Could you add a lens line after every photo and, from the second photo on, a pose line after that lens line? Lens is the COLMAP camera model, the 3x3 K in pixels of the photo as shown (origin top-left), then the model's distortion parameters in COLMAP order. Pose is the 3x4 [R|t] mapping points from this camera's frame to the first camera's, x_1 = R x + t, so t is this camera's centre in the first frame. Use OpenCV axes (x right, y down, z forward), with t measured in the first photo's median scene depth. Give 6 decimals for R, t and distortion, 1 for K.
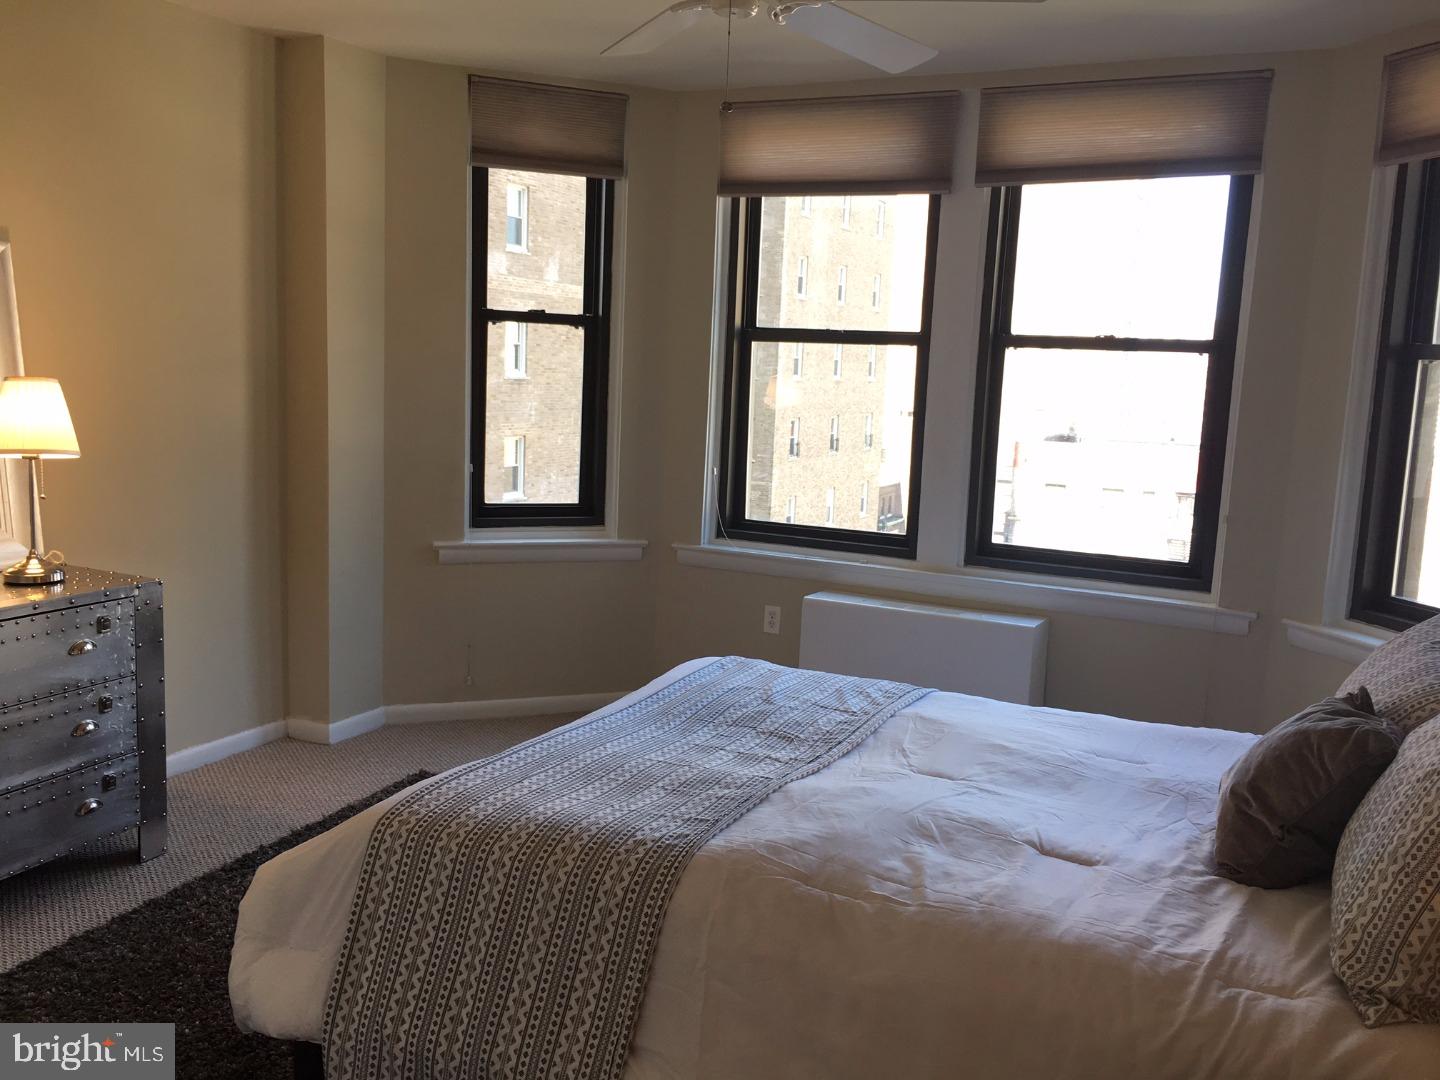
lens RADIAL K [[1211.1, 0, 716.7], [0, 1211.1, 541.5], [0, 0, 1]] dist [0.026269, -0.017145]
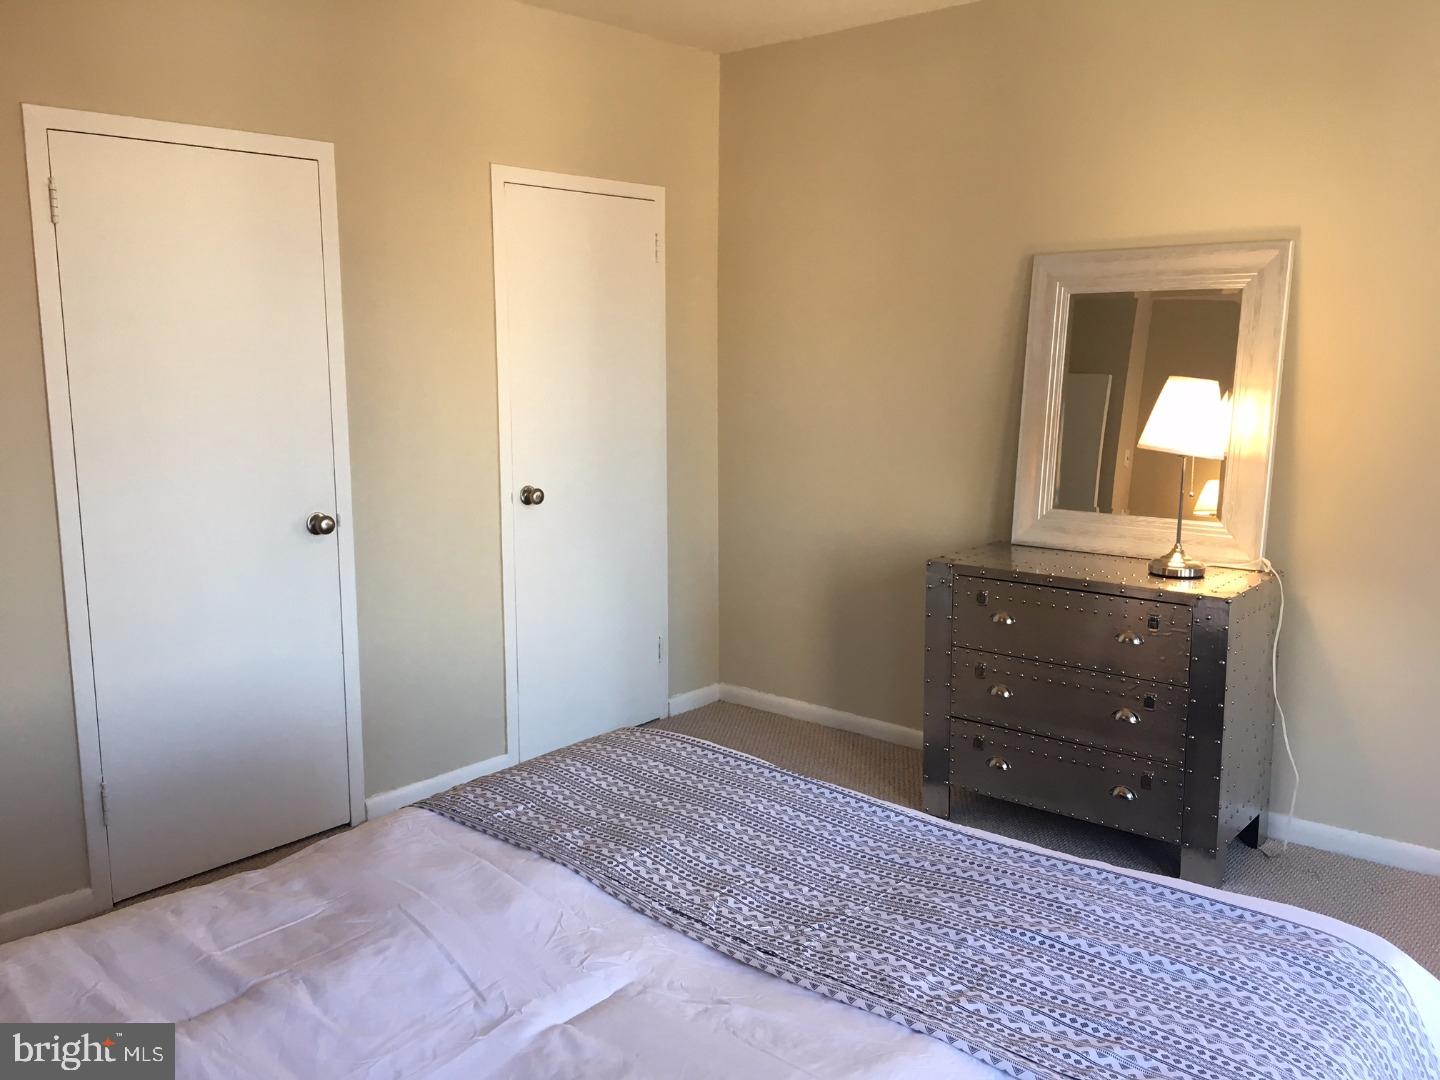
lens RADIAL K [[1211.1, 0, 714.5], [0, 1211.1, 541.7], [0, 0, 1]] dist [0.026269, -0.017145]
pose [[-0.217518, 0.129572, -0.967418, 0.709218], [-0.165829, 0.971834, 0.167449, -0.139312], [0.961866, 0.196849, -0.189904, 1.110960]]
